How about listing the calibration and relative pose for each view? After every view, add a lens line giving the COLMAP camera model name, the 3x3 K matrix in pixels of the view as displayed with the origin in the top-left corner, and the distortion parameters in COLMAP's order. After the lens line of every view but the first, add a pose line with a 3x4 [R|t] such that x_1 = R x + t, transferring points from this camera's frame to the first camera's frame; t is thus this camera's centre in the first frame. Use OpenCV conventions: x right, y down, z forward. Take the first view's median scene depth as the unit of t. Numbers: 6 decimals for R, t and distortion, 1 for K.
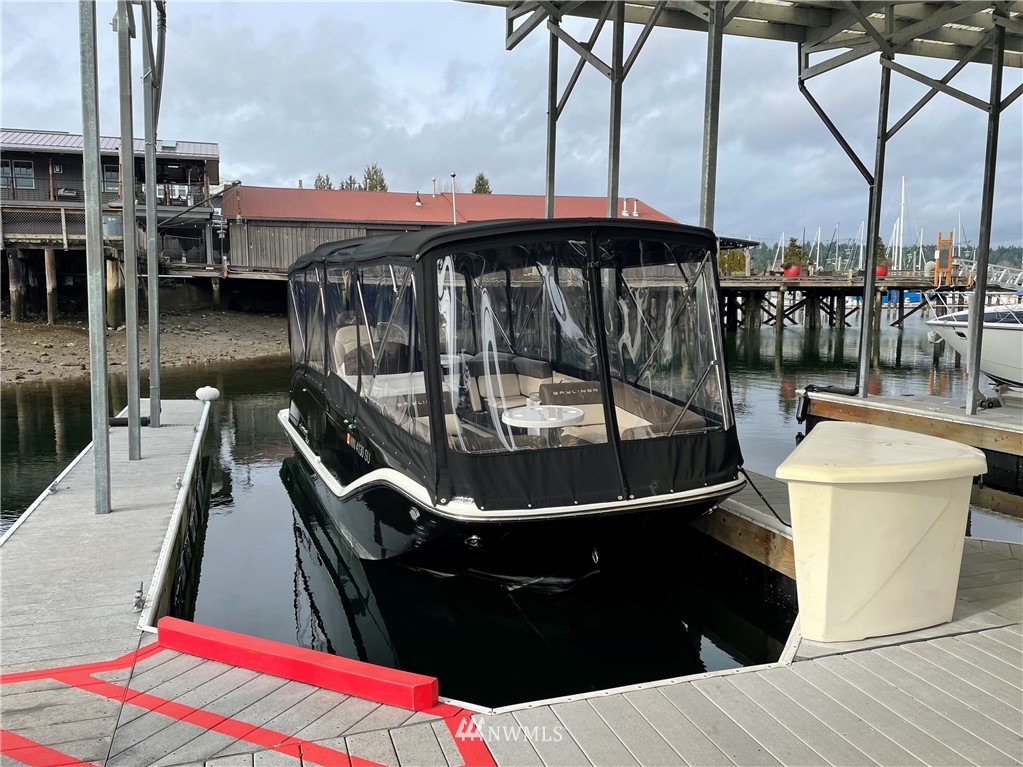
lens RADIAL K [[817.5, 0, 511.0], [0, 817.5, 385.4], [0, 0, 1]] dist [0.017426, 0.002187]
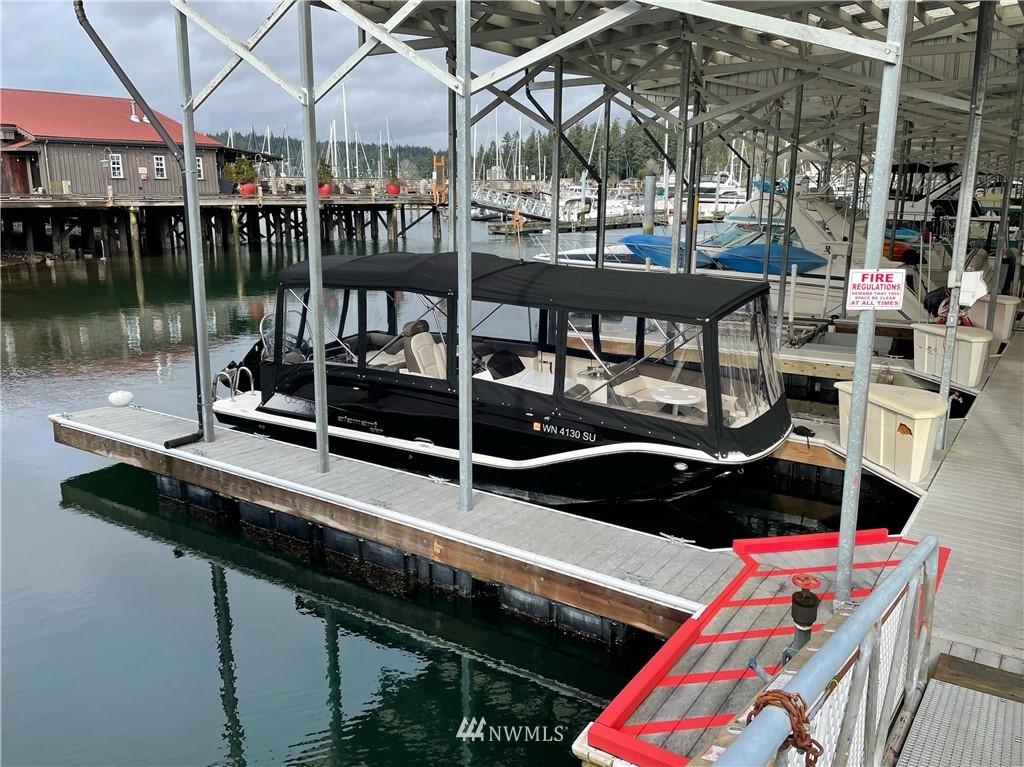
lens RADIAL K [[818.3, 0, 512.5], [0, 818.3, 379.9], [0, 0, 1]] dist [0.017426, 0.002187]
pose [[0.793963, -0.128707, 0.594186, -1.486984], [0.058547, 0.988979, 0.135991, -0.292672], [-0.605140, -0.073183, 0.792748, -0.132332]]
